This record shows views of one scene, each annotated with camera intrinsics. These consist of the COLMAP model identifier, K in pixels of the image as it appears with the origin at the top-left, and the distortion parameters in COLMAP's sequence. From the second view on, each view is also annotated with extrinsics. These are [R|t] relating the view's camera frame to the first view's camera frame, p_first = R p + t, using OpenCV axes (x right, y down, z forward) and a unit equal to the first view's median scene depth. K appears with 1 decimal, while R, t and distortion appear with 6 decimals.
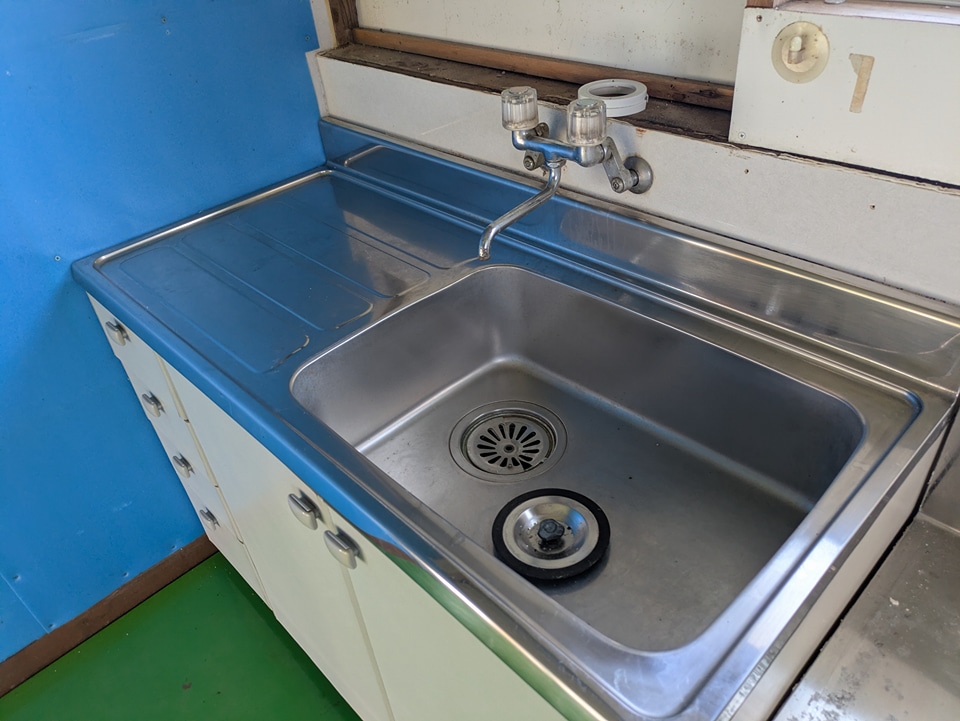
lens RADIAL K [[714.6, 0, 481.8], [0, 714.6, 359.4], [0, 0, 1]] dist [0.042810, -0.031917]
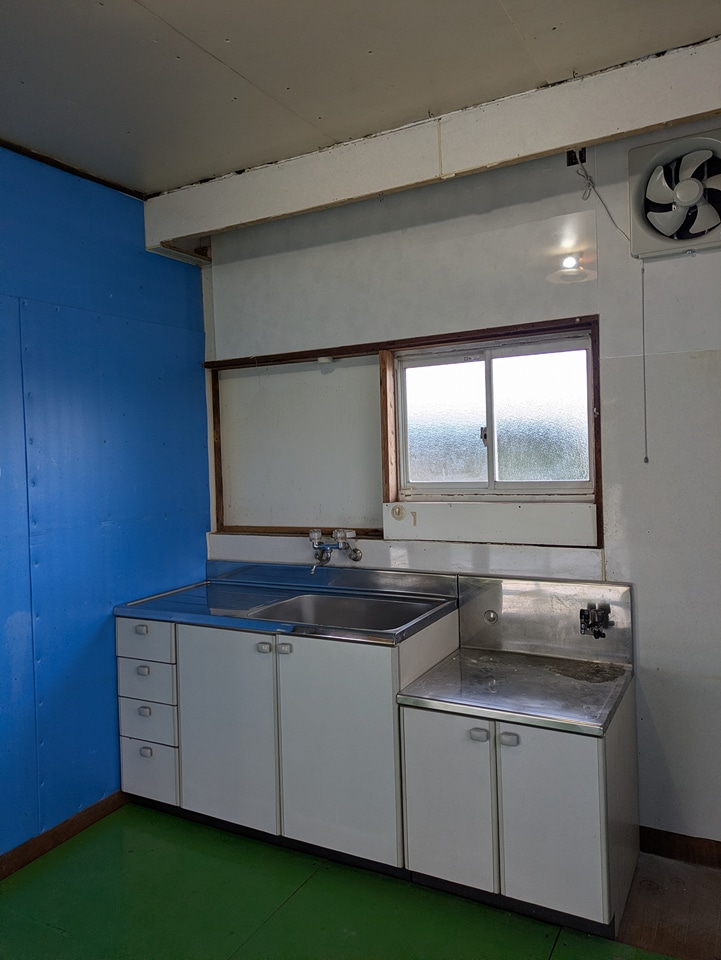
lens RADIAL K [[714.6, 0, 360.5], [0, 714.6, 478.5], [0, 0, 1]] dist [0.042810, -0.031917]
pose [[0.954875, 0.045594, 0.293486, -0.657639], [0.132194, 0.819631, -0.557432, 1.147014], [-0.265966, 0.571075, 0.776618, -1.501629]]
